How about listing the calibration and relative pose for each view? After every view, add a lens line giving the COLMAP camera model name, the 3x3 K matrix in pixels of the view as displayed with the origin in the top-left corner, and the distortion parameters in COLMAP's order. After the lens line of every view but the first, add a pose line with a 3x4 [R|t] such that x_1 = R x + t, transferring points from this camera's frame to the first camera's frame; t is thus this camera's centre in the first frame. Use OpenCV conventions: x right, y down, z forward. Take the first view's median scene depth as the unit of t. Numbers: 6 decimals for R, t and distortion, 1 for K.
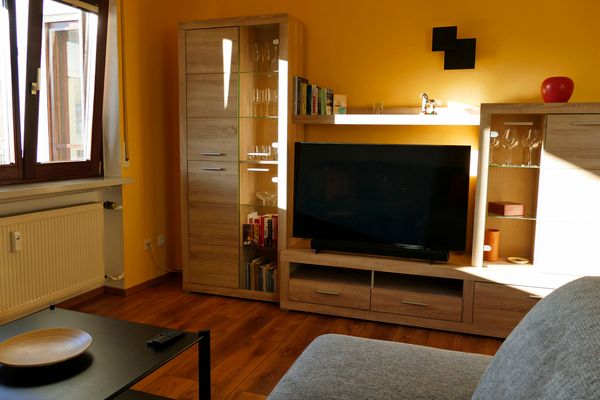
lens RADIAL K [[508.8, 0, 300.0], [0, 508.8, 200.0], [0, 0, 1]] dist [-0.001883, 0.009478]
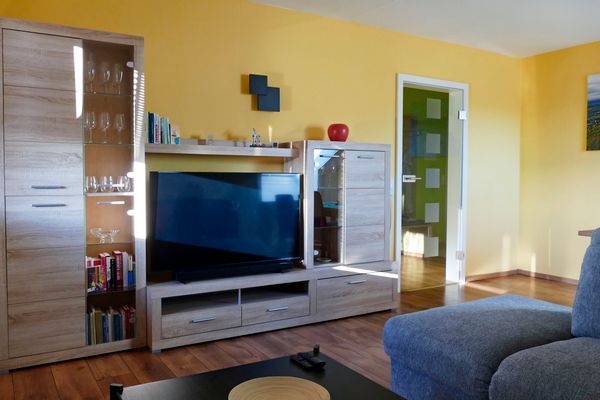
lens RADIAL K [[508.8, 0, 300.0], [0, 508.8, 200.0], [0, 0, 1]] dist [-0.001883, 0.009478]
pose [[0.626384, -0.049366, 0.777950, -0.571417], [0.096978, 0.995175, -0.014933, -0.019504], [-0.773459, 0.084798, 0.628148, 0.190249]]
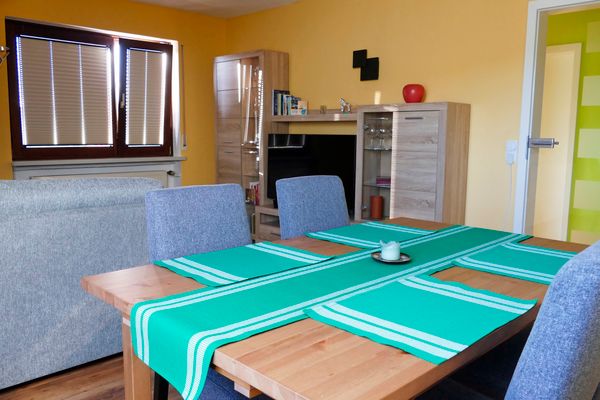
lens RADIAL K [[508.8, 0, 300.0], [0, 508.8, 200.0], [0, 0, 1]] dist [-0.001883, 0.009478]
pose [[0.903214, 0.049883, -0.426282, 0.715747], [-0.047640, 0.998738, 0.015931, 0.052543], [0.426539, 0.005919, 0.904450, -0.313644]]
